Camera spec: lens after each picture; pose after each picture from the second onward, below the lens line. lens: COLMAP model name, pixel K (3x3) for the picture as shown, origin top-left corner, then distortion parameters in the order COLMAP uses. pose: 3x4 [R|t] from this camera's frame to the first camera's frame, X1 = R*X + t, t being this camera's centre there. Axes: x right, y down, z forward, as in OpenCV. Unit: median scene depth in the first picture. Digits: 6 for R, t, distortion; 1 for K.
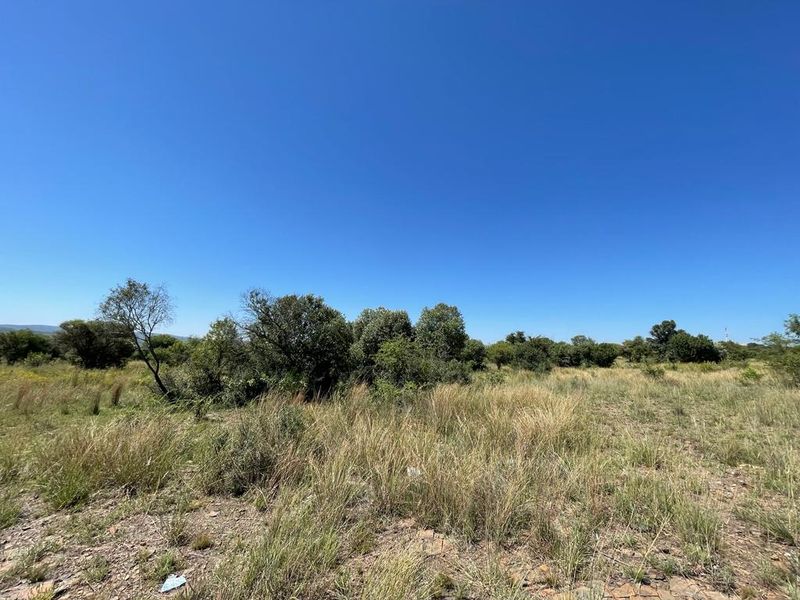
lens RADIAL K [[317.9, 0, 400.0], [0, 317.9, 300.0], [0, 0, 1]] dist [-0.008759, 0.000189]
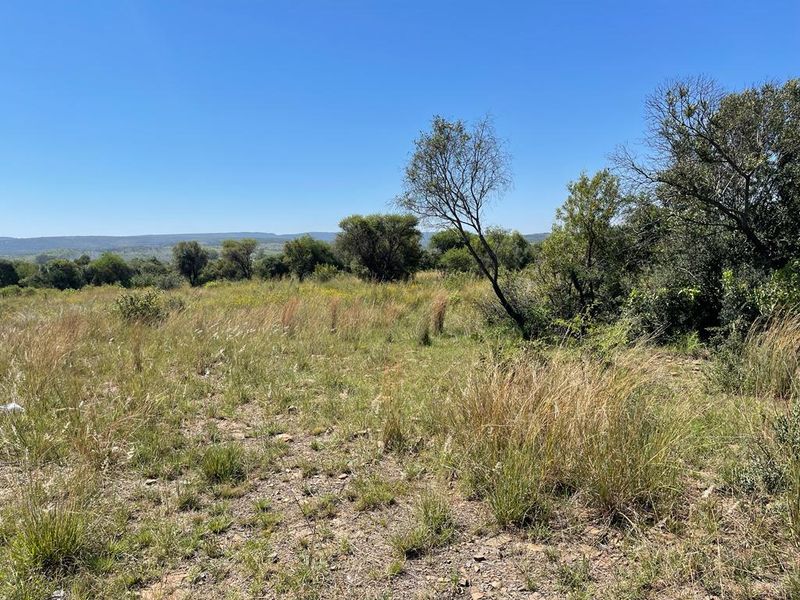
lens RADIAL K [[590.2, 0, 400.0], [0, 590.2, 300.0], [0, 0, 1]] dist [0.014241, 0.001127]
pose [[0.758434, 0.006151, -0.651721, -0.139121], [0.151398, 0.970940, 0.185351, 0.028056], [0.633921, -0.239245, 0.735463, 0.067431]]
